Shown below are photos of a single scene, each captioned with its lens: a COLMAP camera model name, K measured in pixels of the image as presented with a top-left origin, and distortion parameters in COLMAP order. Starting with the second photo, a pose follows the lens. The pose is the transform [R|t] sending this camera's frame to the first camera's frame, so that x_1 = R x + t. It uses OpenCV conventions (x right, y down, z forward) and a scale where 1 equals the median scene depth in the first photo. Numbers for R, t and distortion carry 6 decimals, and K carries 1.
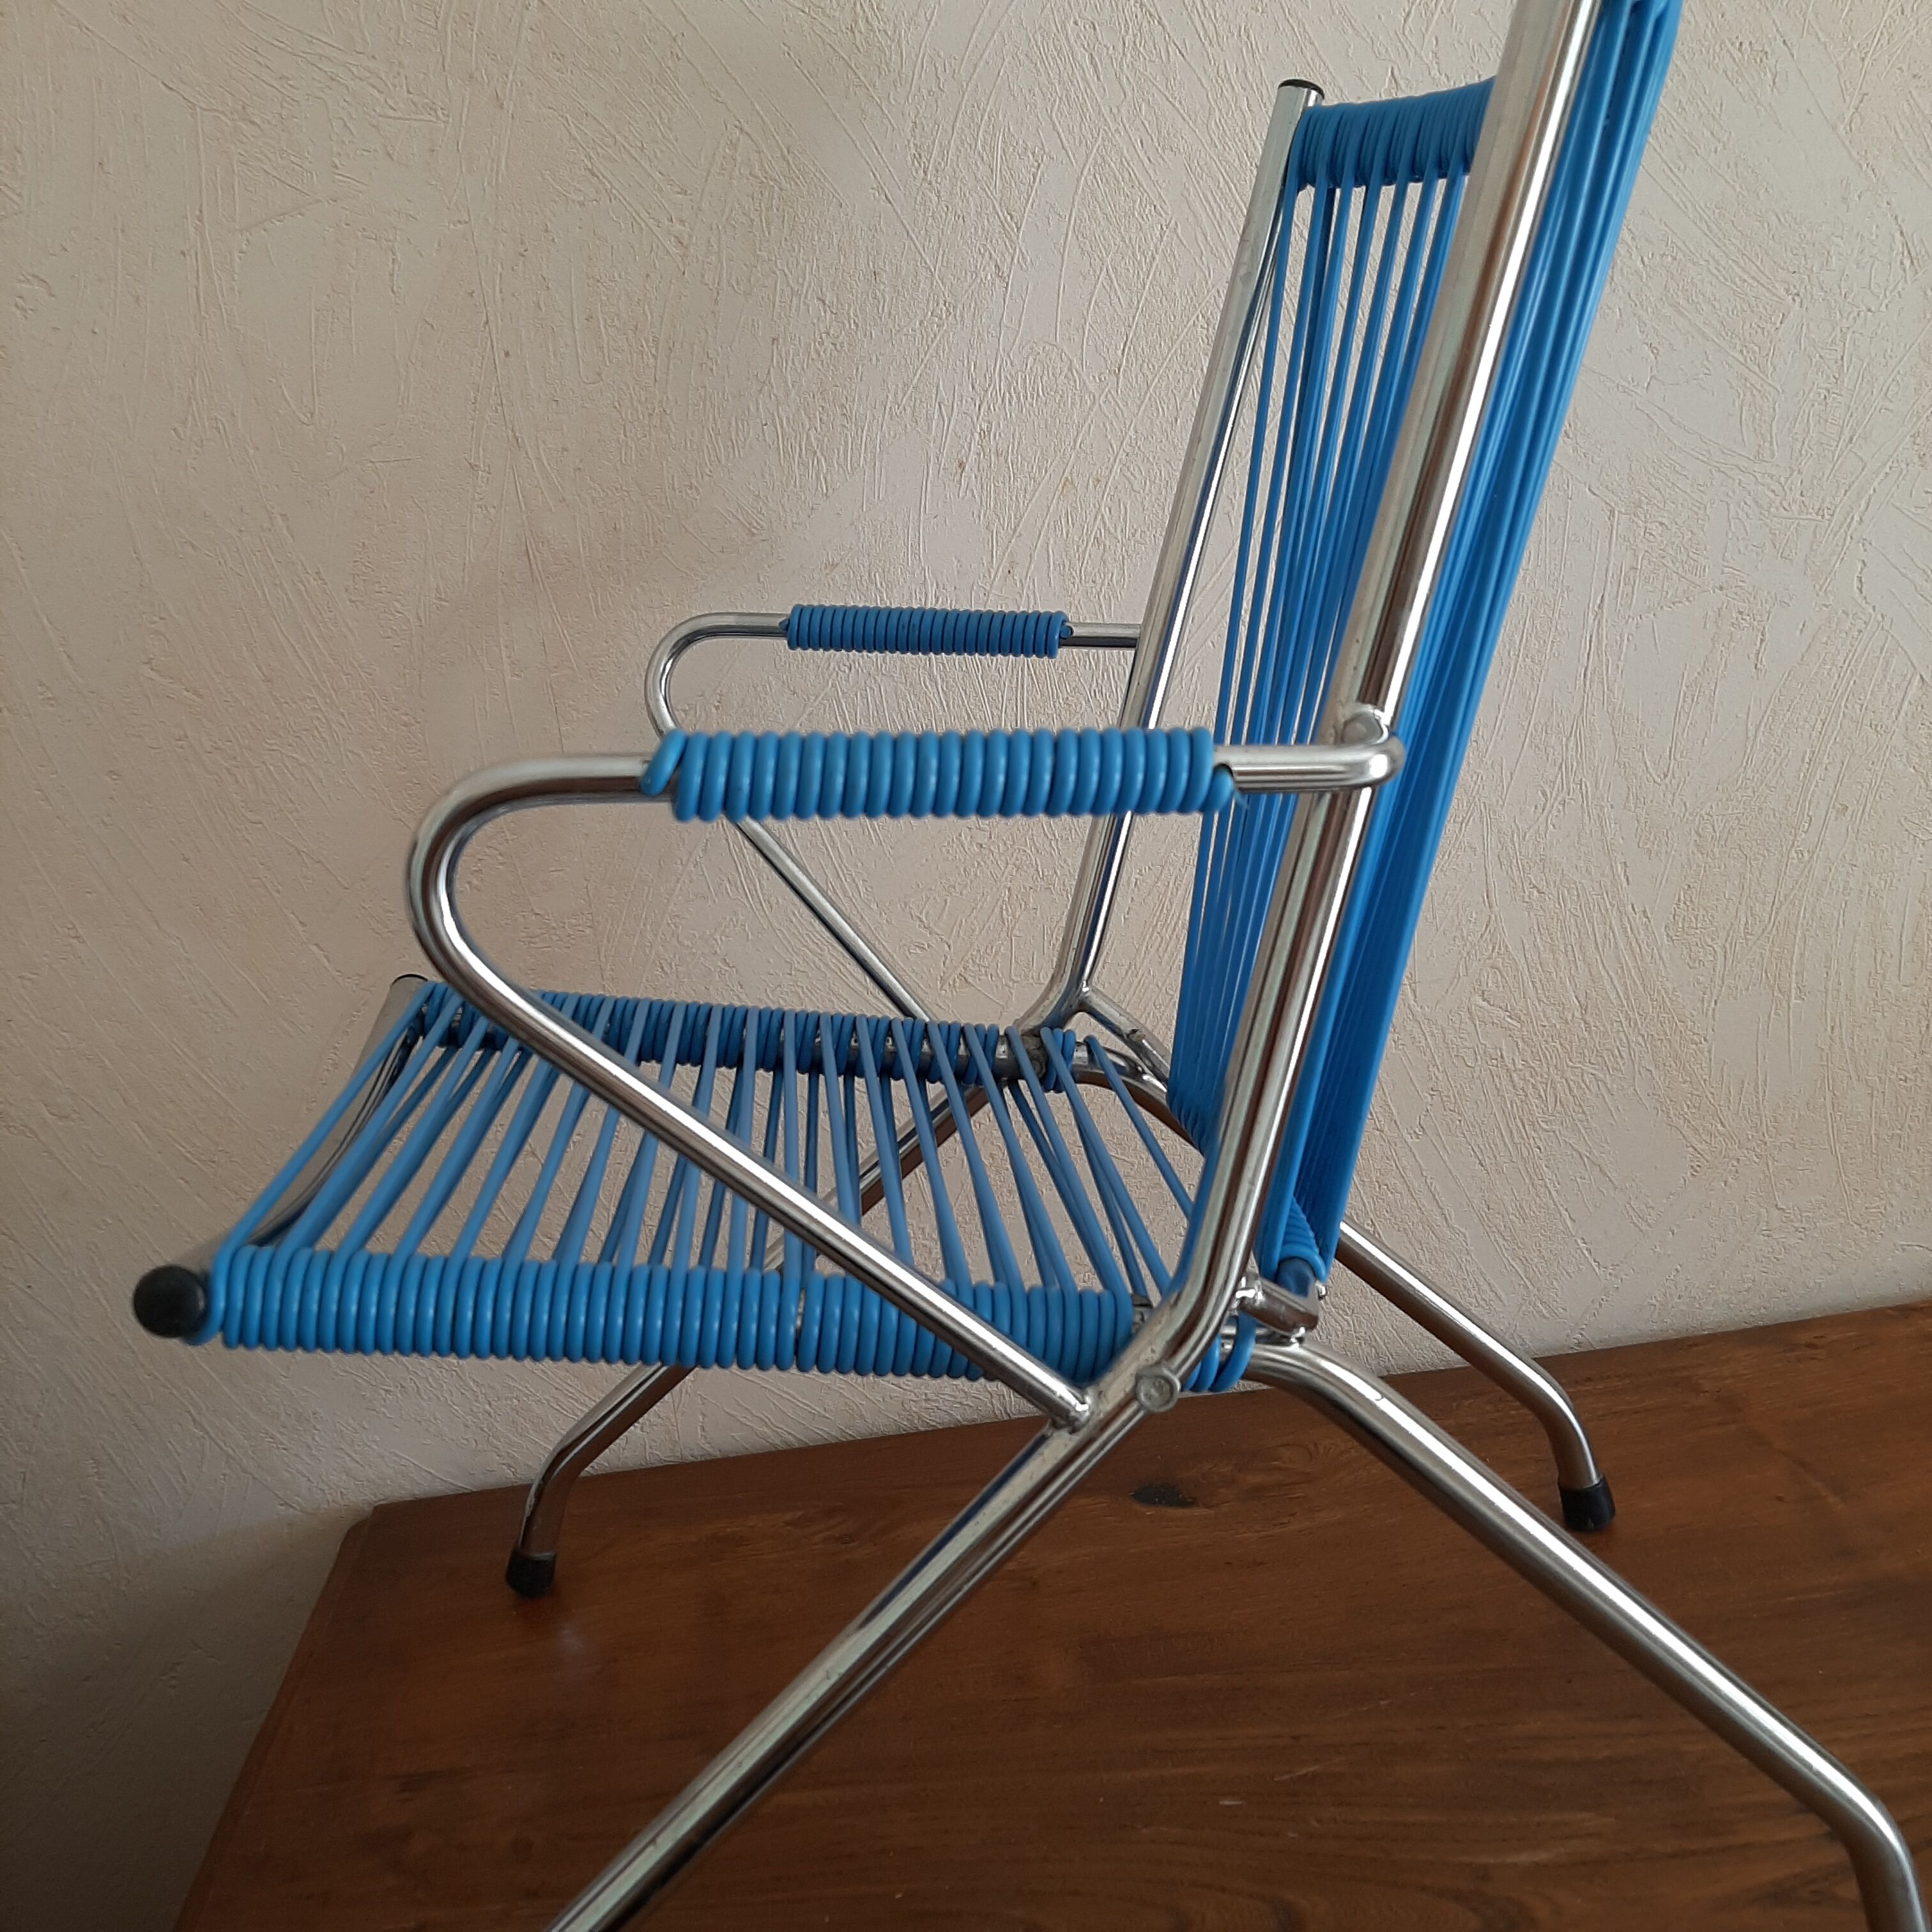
lens RADIAL K [[1993.7, 0, 988.7], [0, 1993.7, 941.7], [0, 0, 1]] dist [-0.016113, 0.000000]
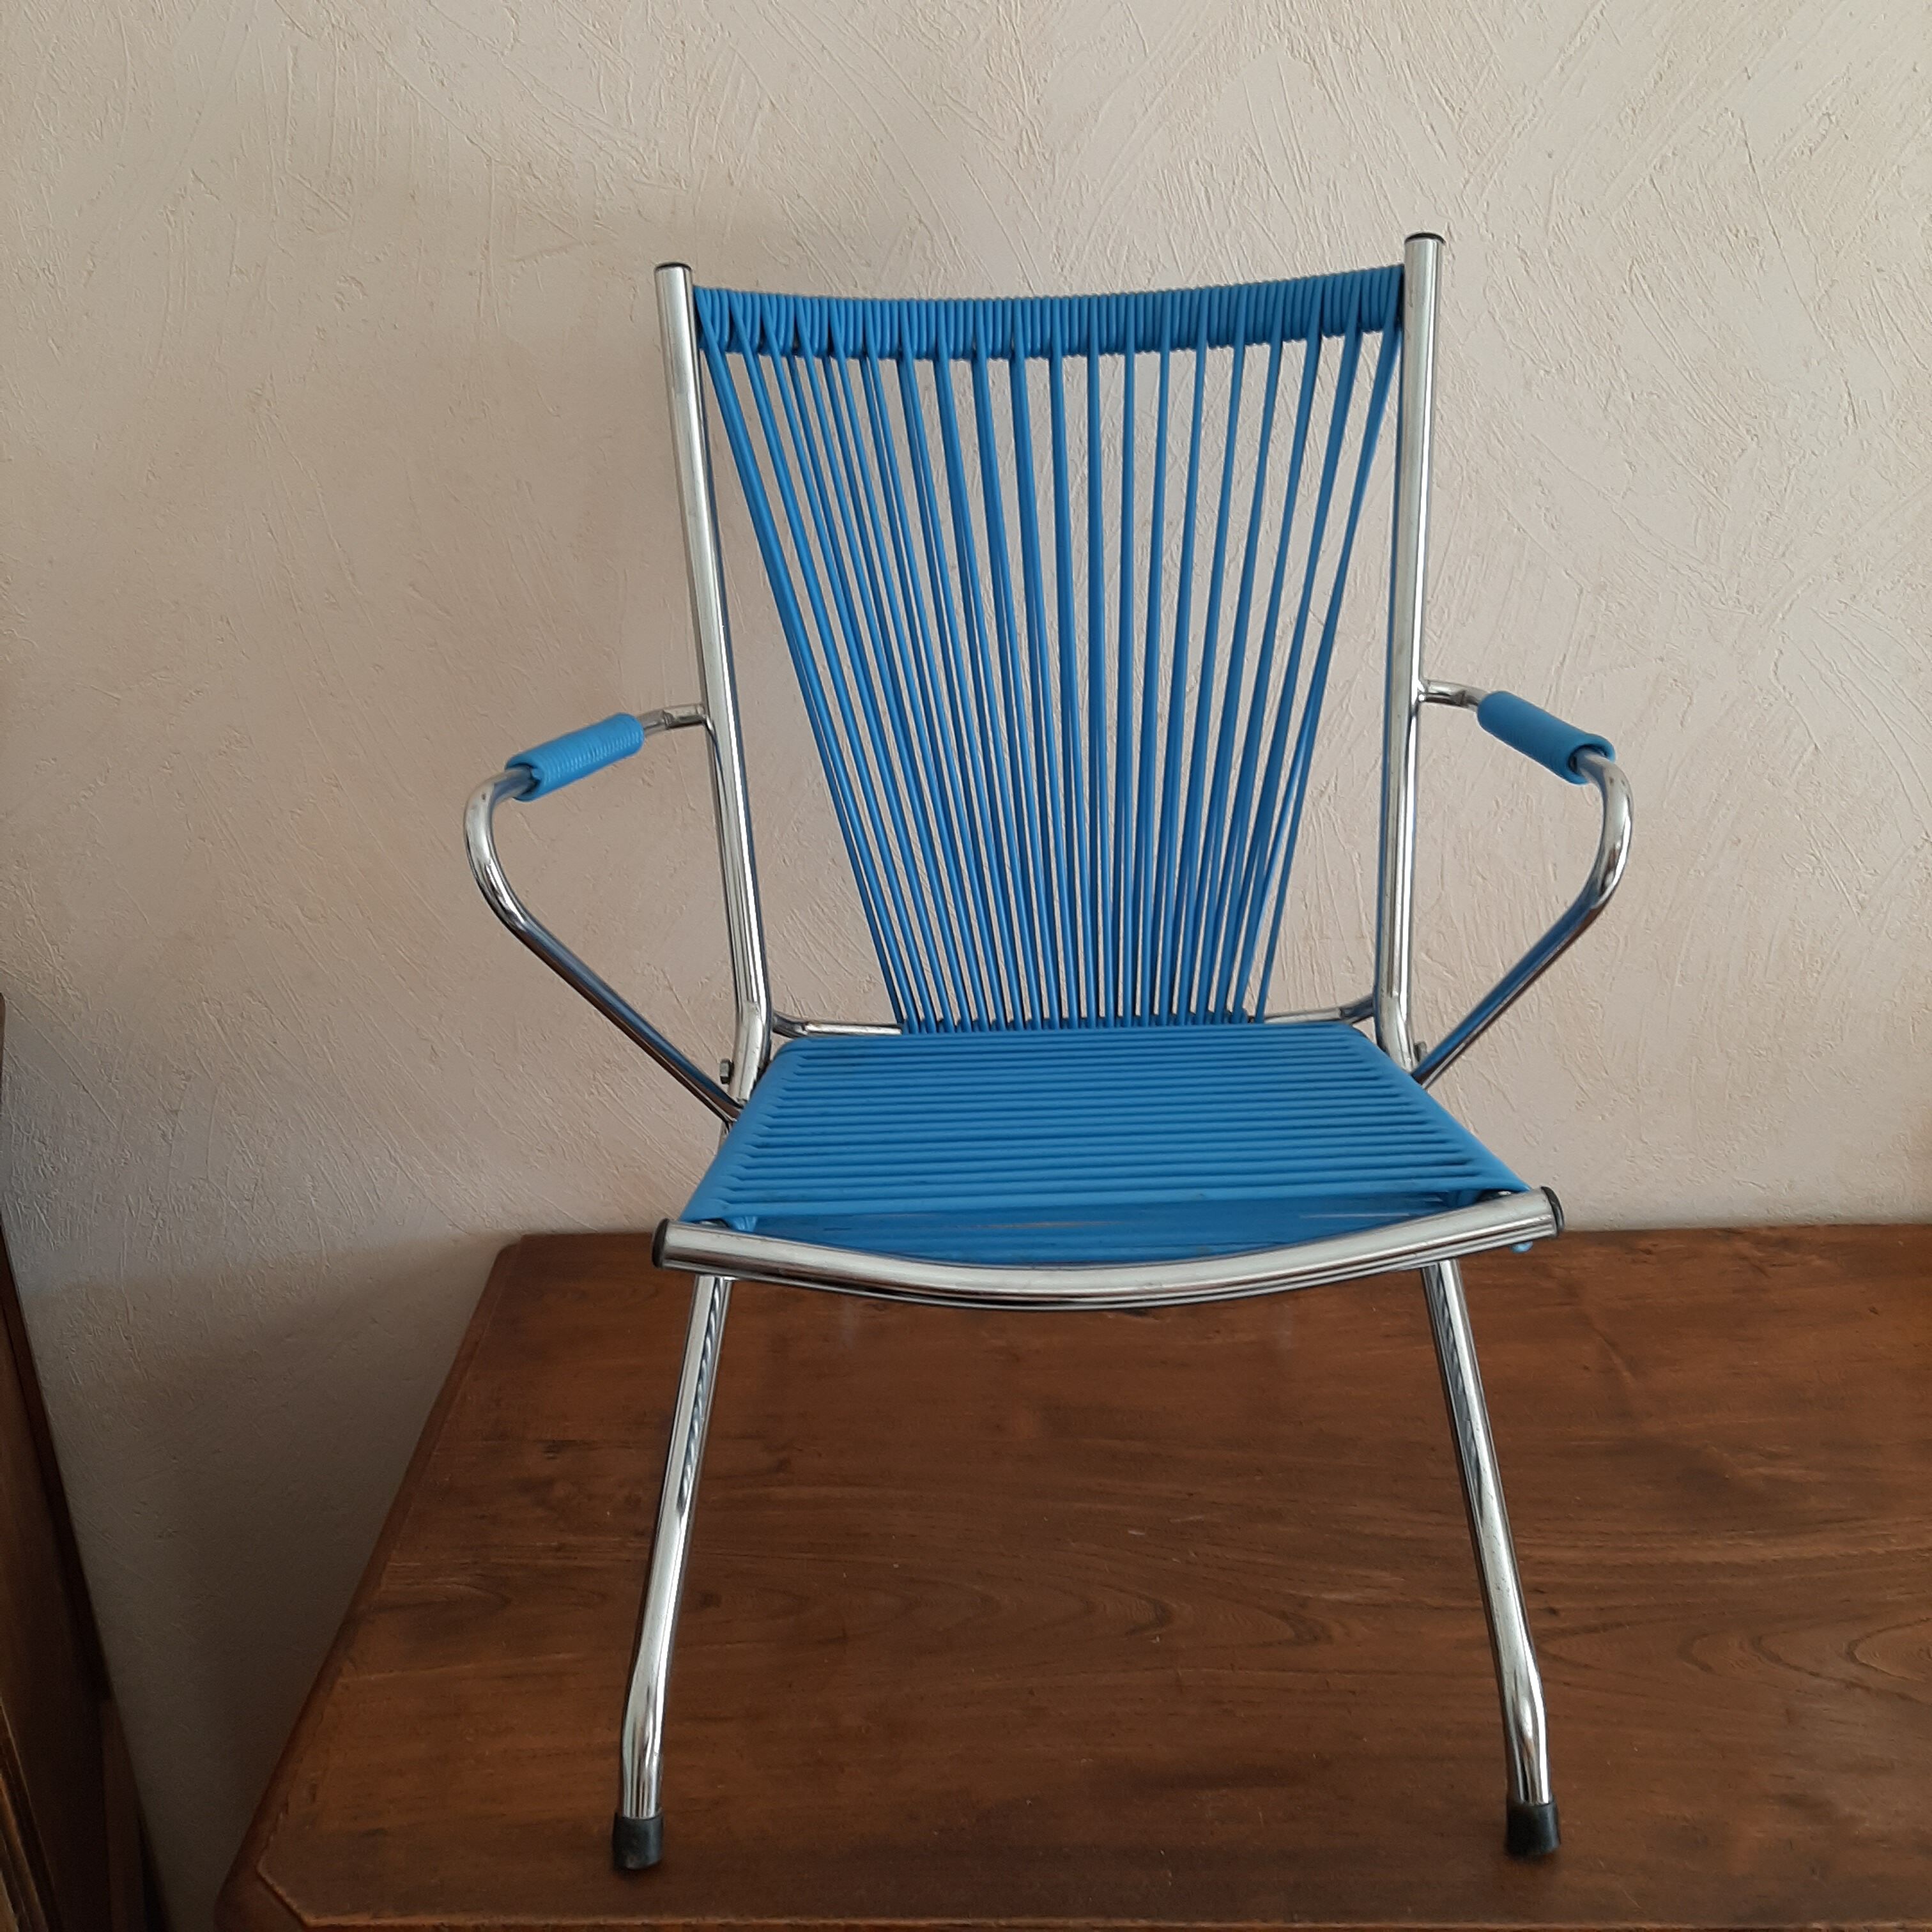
lens RADIAL K [[1993.7, 0, 979.1], [0, 1993.7, 950.8], [0, 0, 1]] dist [-0.016113, 0.000000]
pose [[0.992723, 0.117865, -0.024664, -0.002485], [-0.113408, 0.983976, 0.137587, -0.125213], [0.040486, -0.133788, 0.990183, -0.279928]]
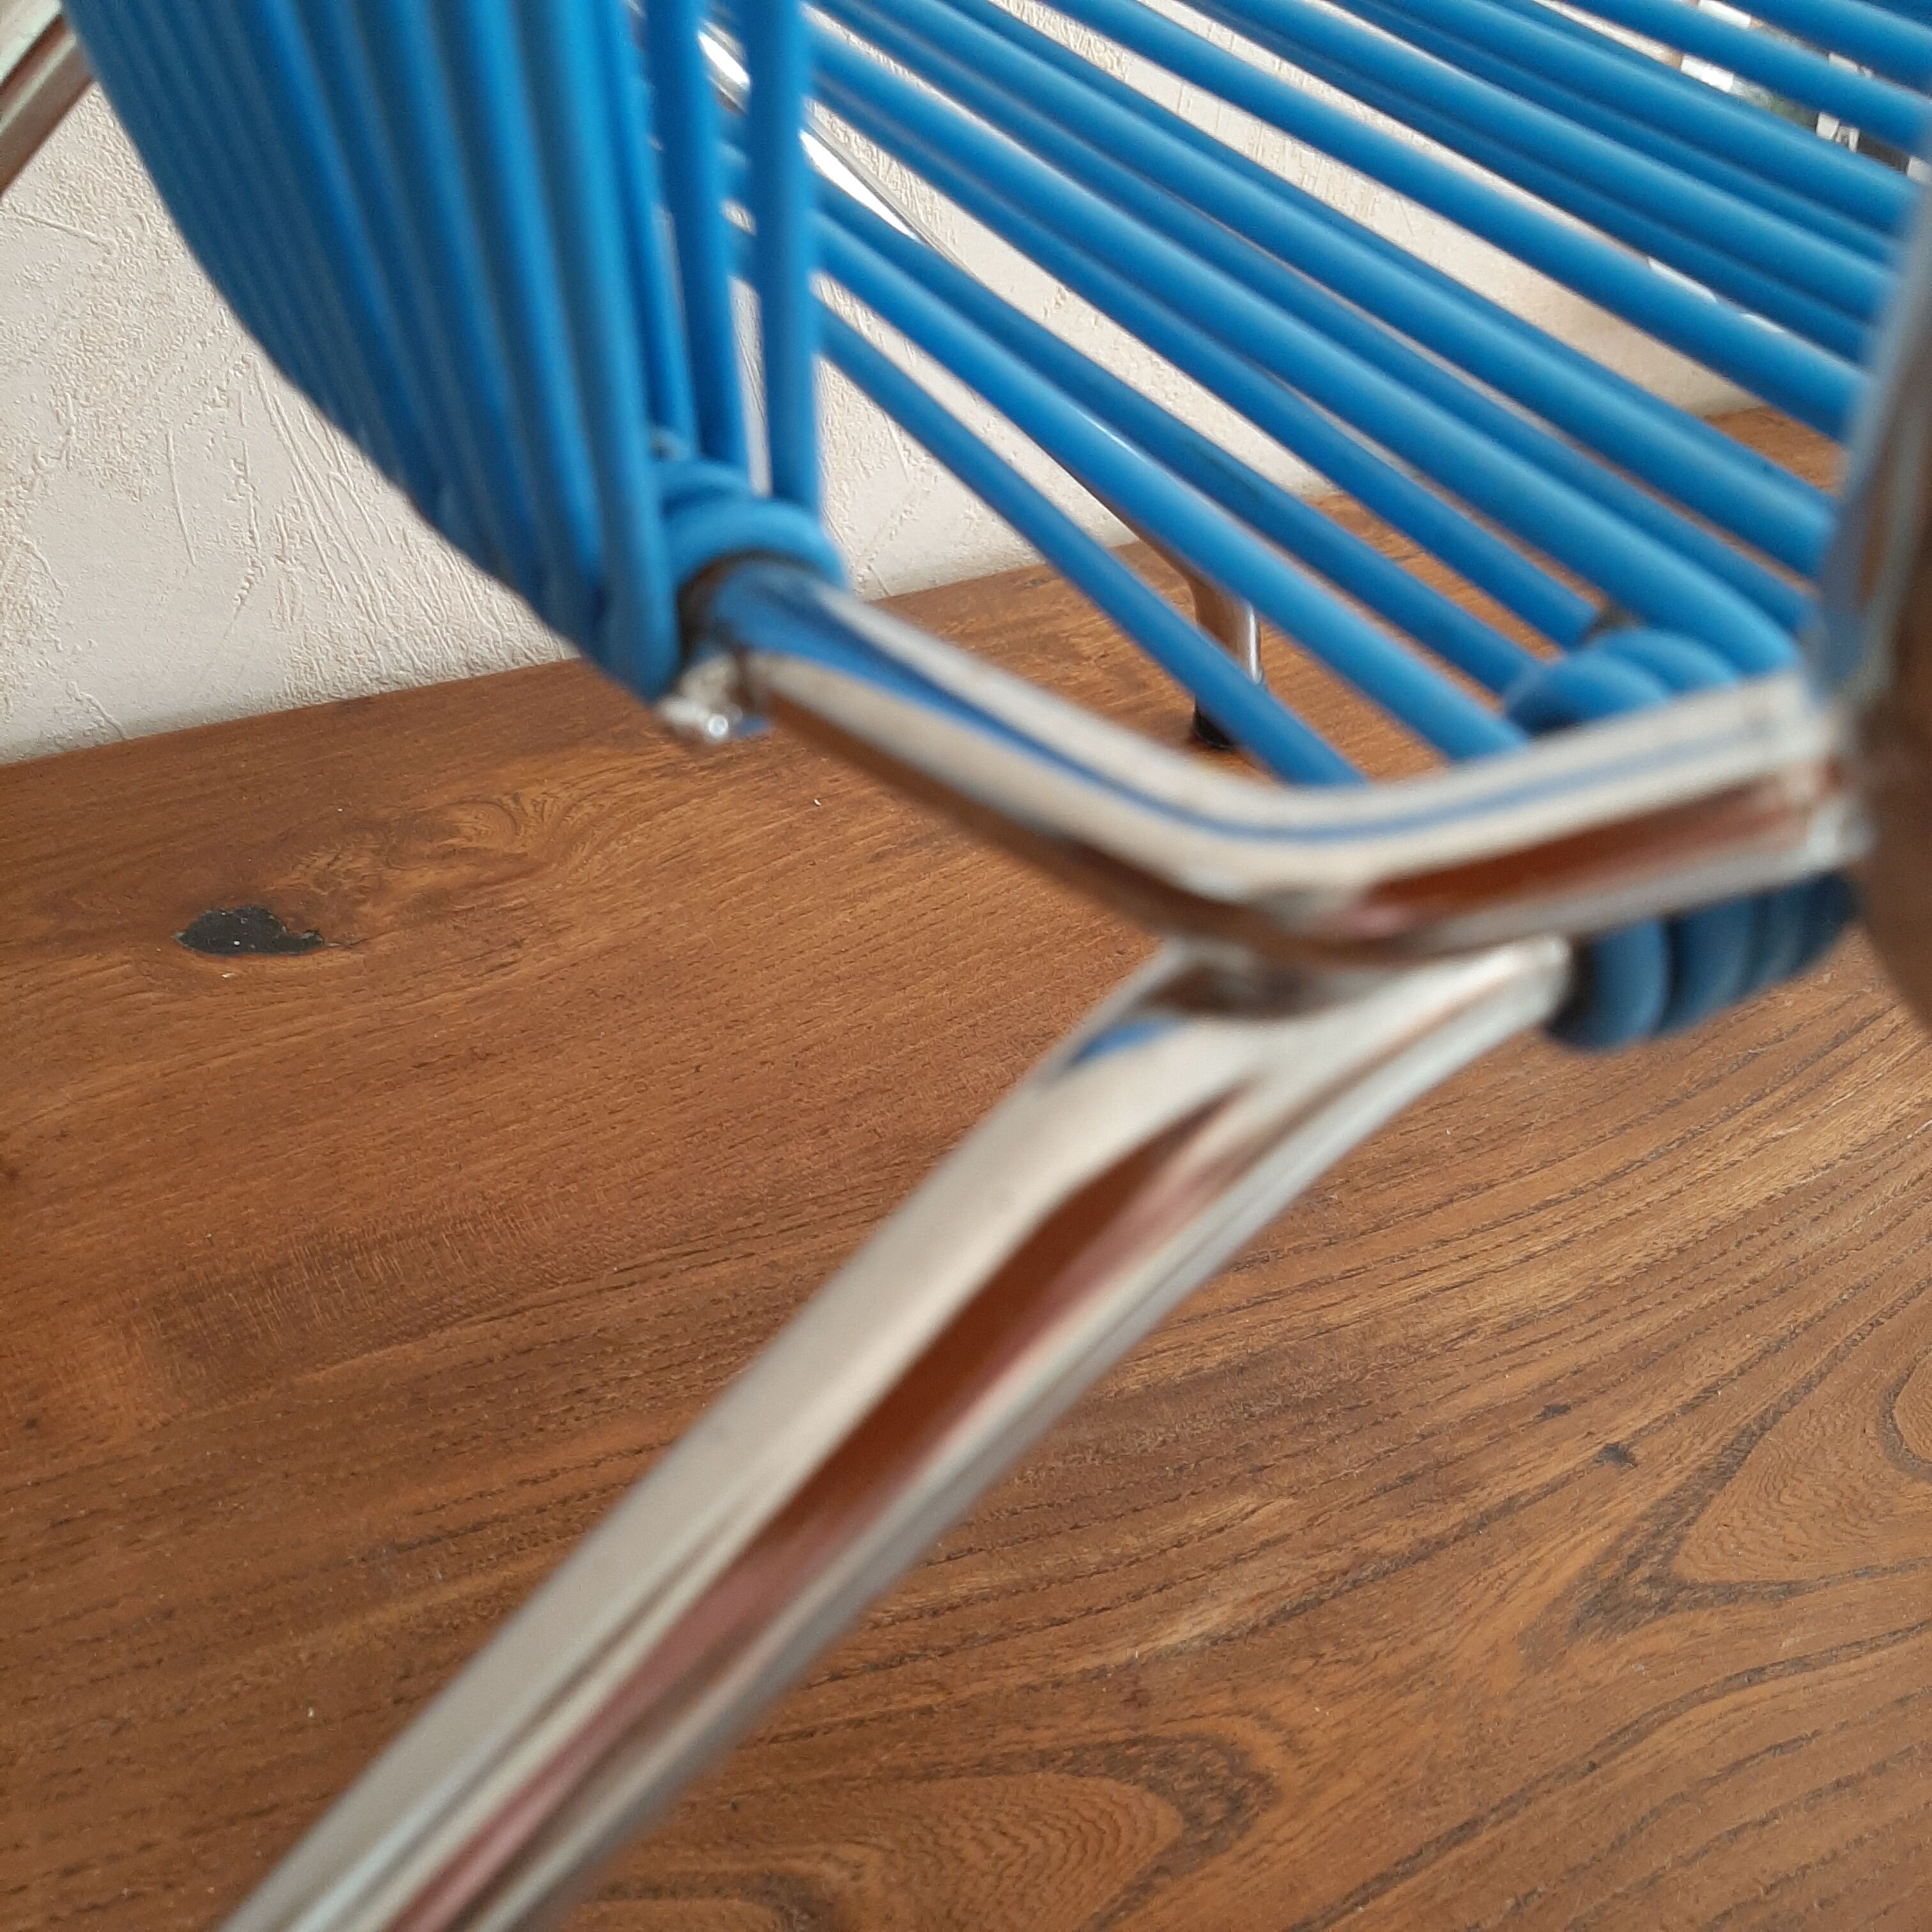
lens RADIAL K [[1993.7, 0, 961.6], [0, 1993.7, 960.8], [0, 0, 1]] dist [-0.016113, 0.000000]
pose [[0.844744, -0.137383, 0.517236, -0.021531], [-0.086114, 0.919001, 0.384735, 0.077969], [-0.528196, -0.369544, 0.764491, 0.530516]]
